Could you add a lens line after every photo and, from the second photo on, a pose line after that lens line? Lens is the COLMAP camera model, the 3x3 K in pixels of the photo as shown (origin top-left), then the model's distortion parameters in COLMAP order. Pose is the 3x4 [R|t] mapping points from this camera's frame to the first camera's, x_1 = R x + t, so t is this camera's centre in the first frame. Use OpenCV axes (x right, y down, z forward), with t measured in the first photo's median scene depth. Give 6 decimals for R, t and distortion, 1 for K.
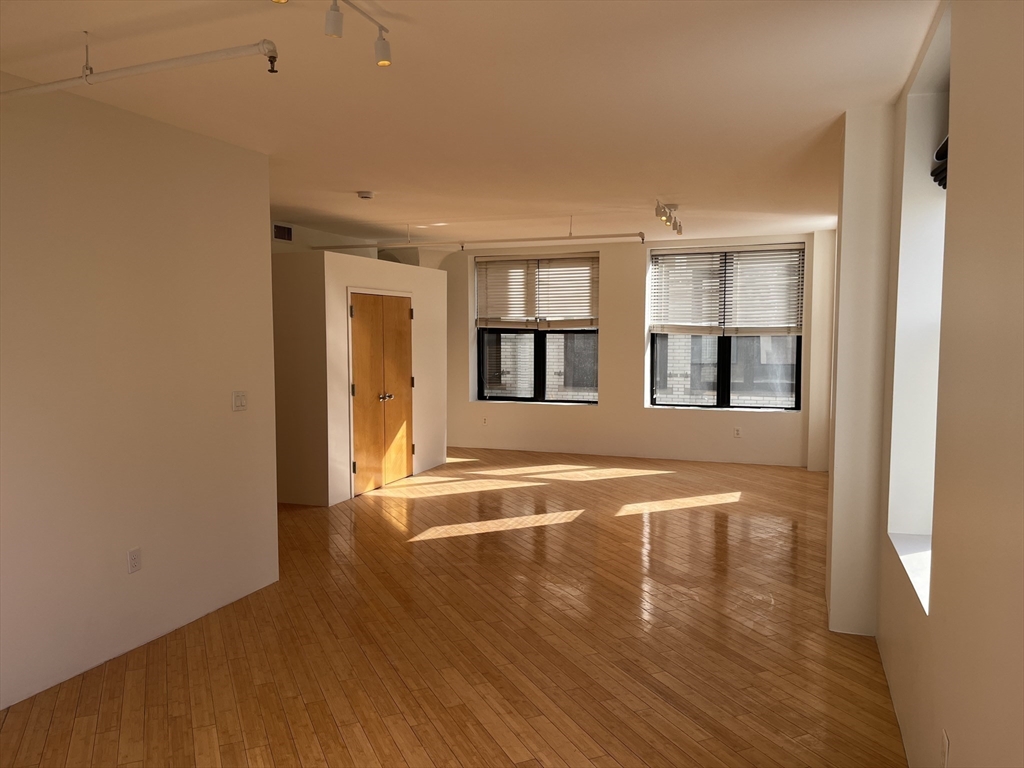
lens RADIAL K [[772.0, 0, 512.0], [0, 772.0, 384.0], [0, 0, 1]] dist [0.068436, -0.085439]
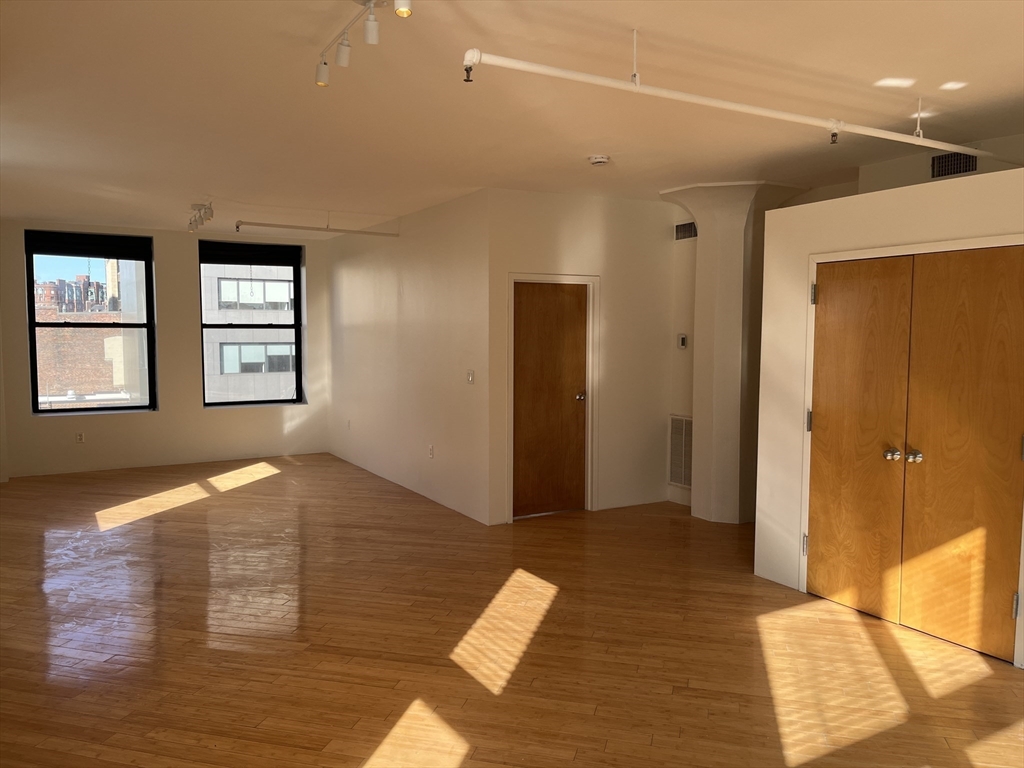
lens RADIAL K [[772.0, 0, 512.0], [0, 772.0, 384.0], [0, 0, 1]] dist [0.068436, -0.085439]
pose [[-0.625587, 0.057784, -0.778011, 0.673277], [-0.052798, 0.991831, 0.116119, -0.128669], [0.778366, 0.113720, -0.617426, 1.897198]]
